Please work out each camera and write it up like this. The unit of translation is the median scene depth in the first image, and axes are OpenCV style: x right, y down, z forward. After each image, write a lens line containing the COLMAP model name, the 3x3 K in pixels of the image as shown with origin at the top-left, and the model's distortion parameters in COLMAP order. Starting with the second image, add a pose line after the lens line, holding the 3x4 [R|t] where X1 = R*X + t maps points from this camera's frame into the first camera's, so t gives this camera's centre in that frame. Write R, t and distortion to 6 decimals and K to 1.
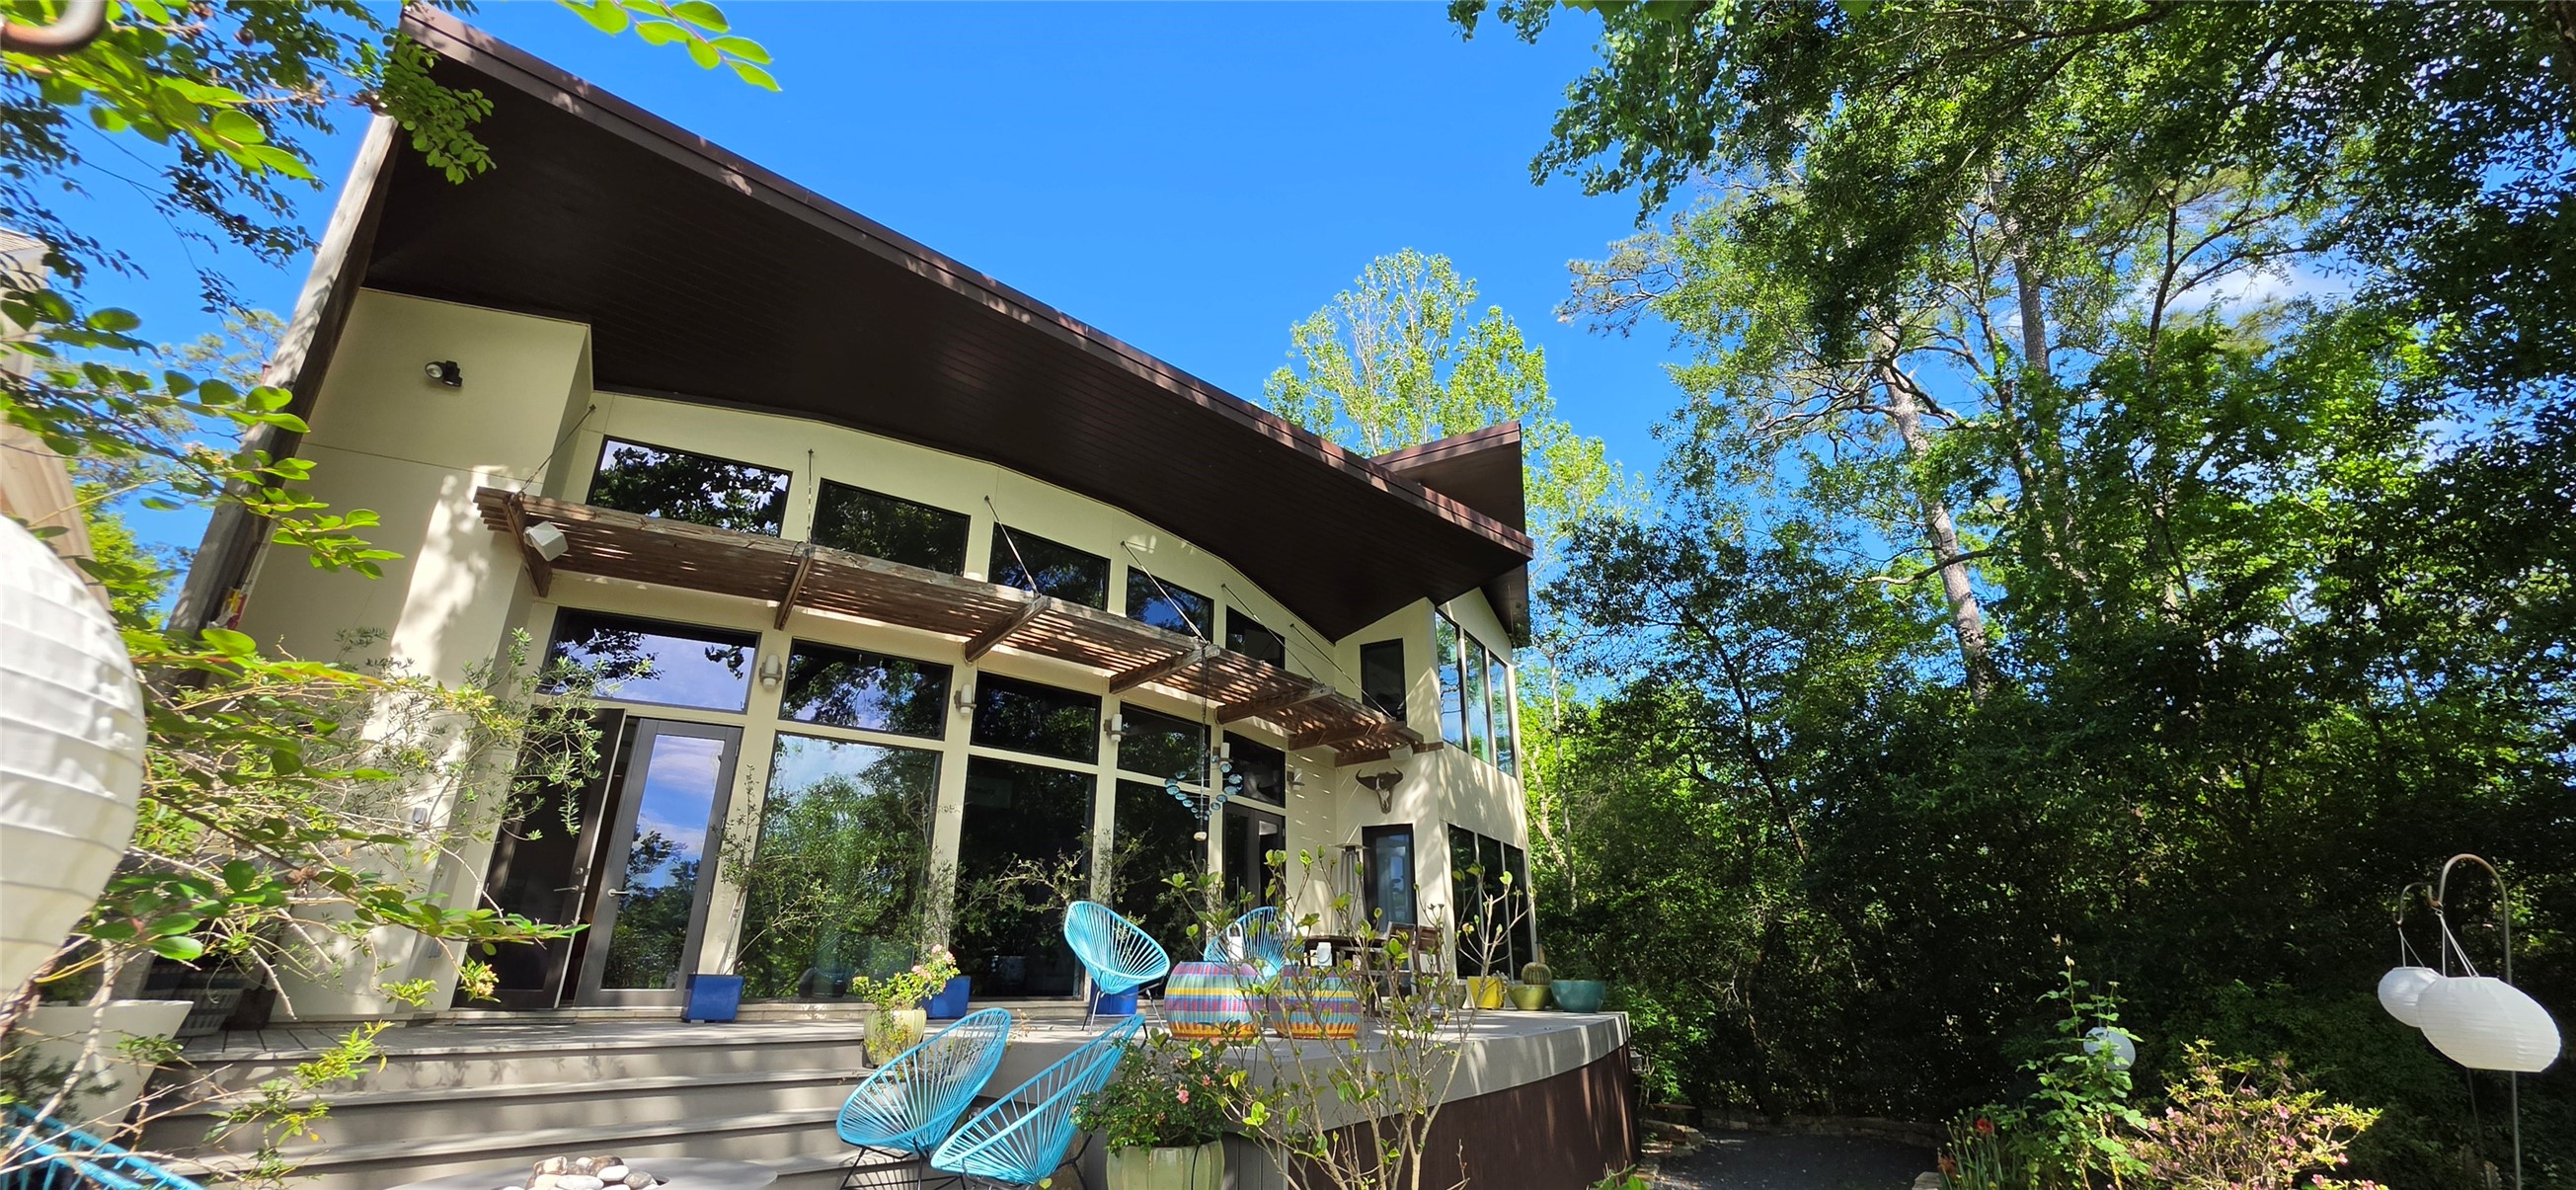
lens RADIAL K [[1010.4, 0, 1260.1], [0, 1010.4, 603.1], [0, 0, 1]] dist [-0.000250, 0.000160]
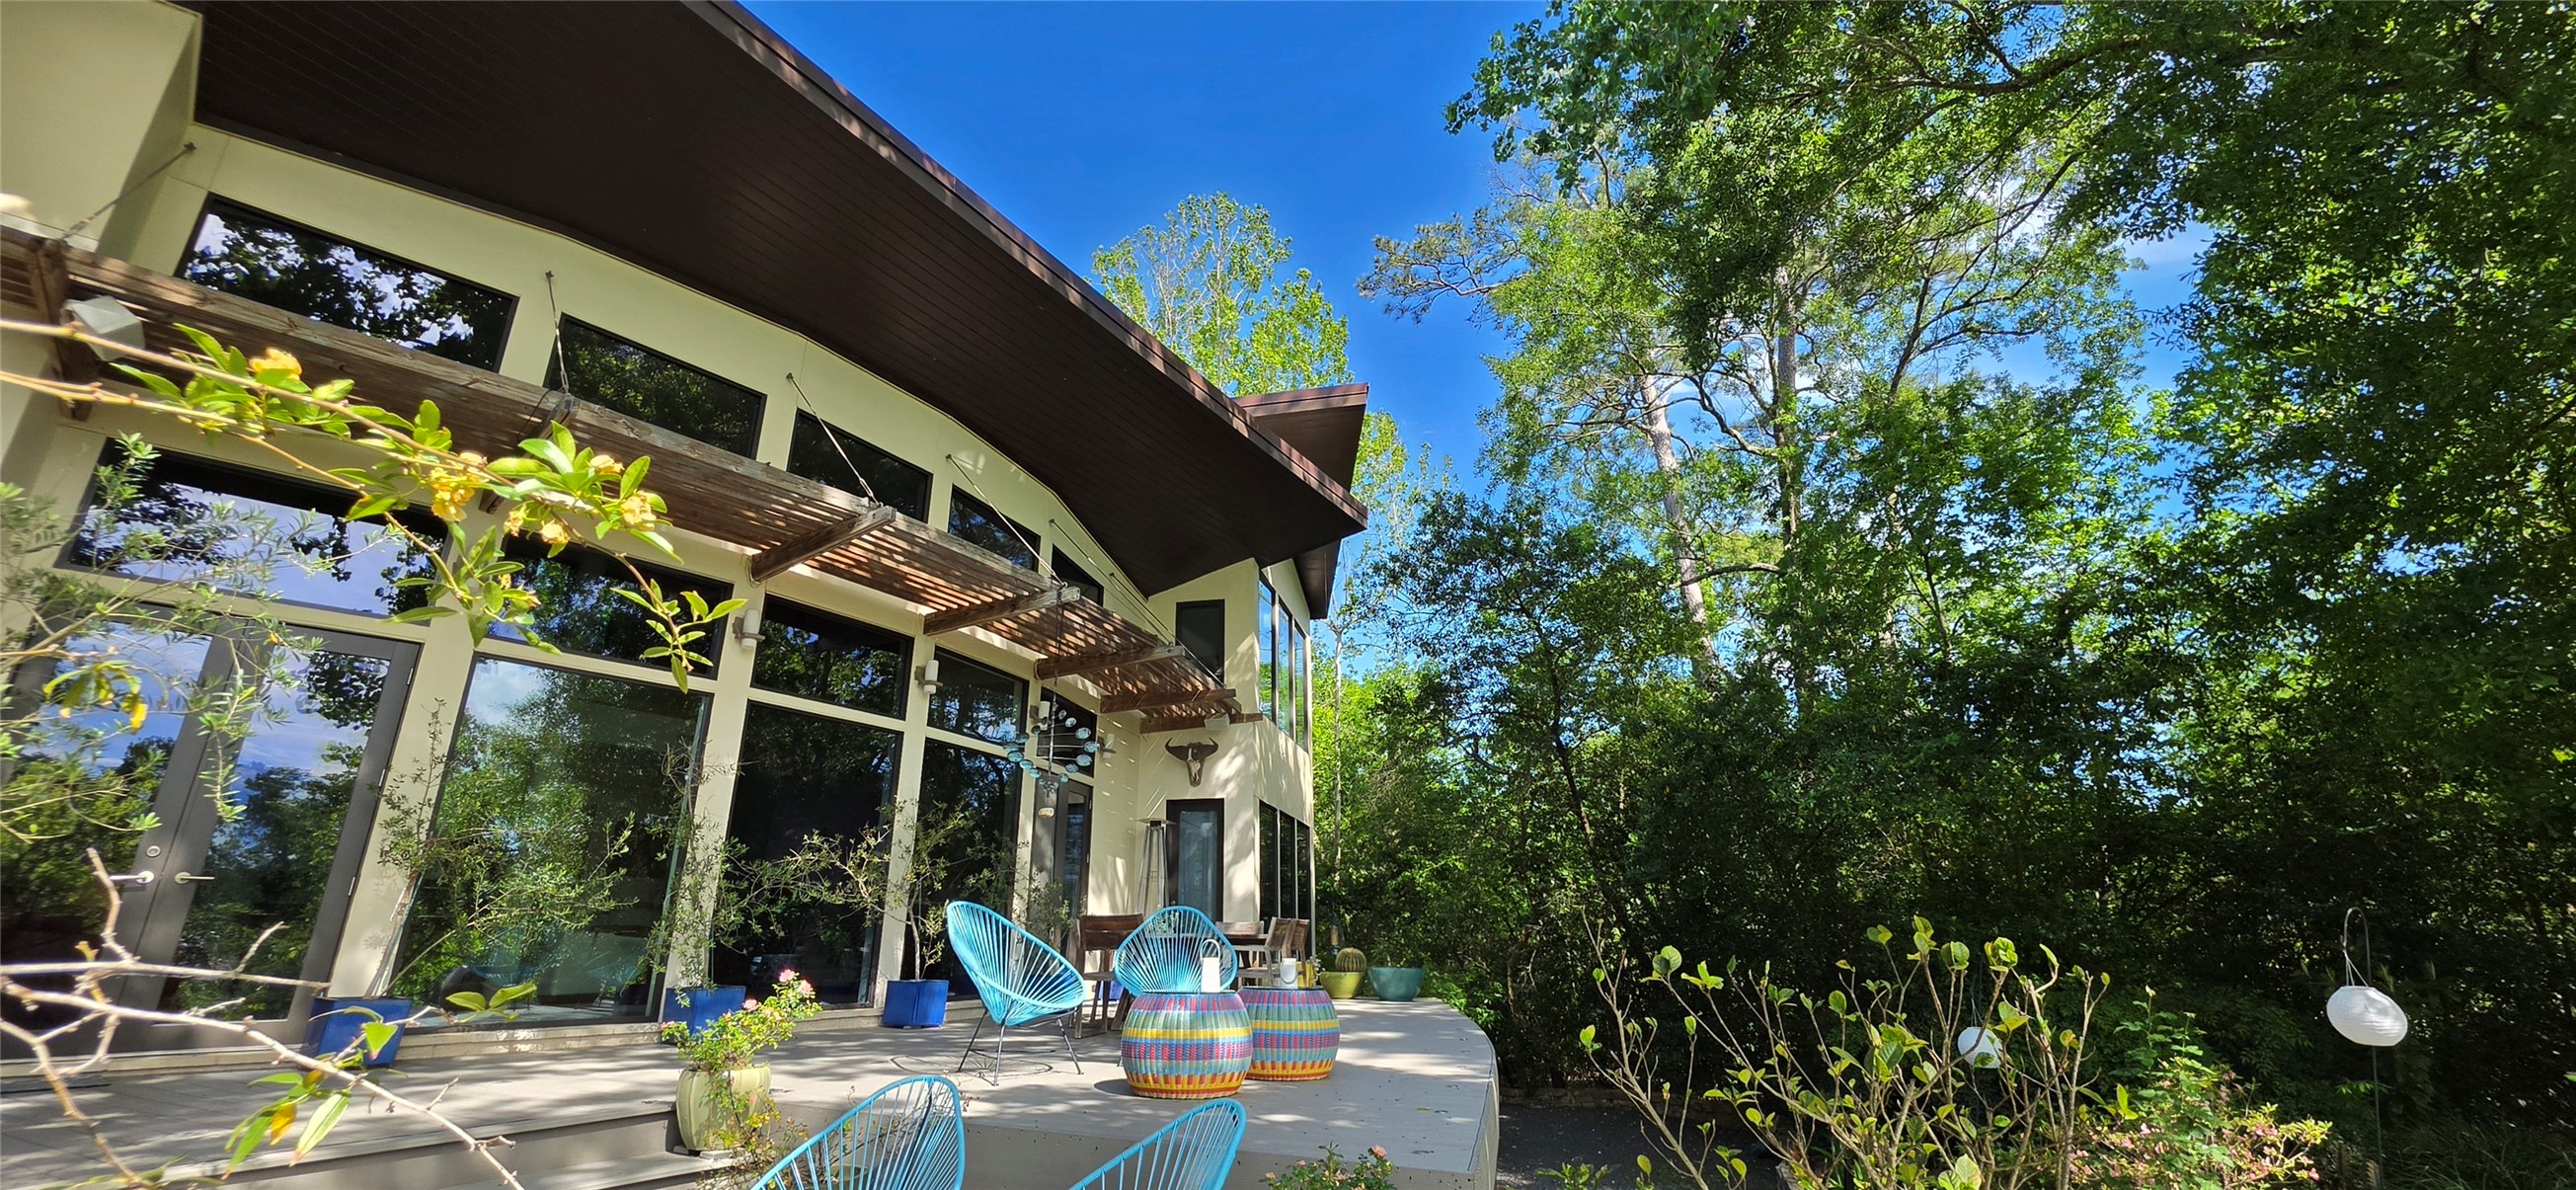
lens RADIAL K [[1029.3, 0, 1275.7], [0, 1029.3, 596.3], [0, 0, 1]] dist [0.000057, -0.000023]
pose [[0.957280, 0.086355, 0.275968, -0.087598], [-0.094797, 0.995345, 0.017372, 0.012848], [-0.273183, -0.042791, 0.961010, 0.090539]]
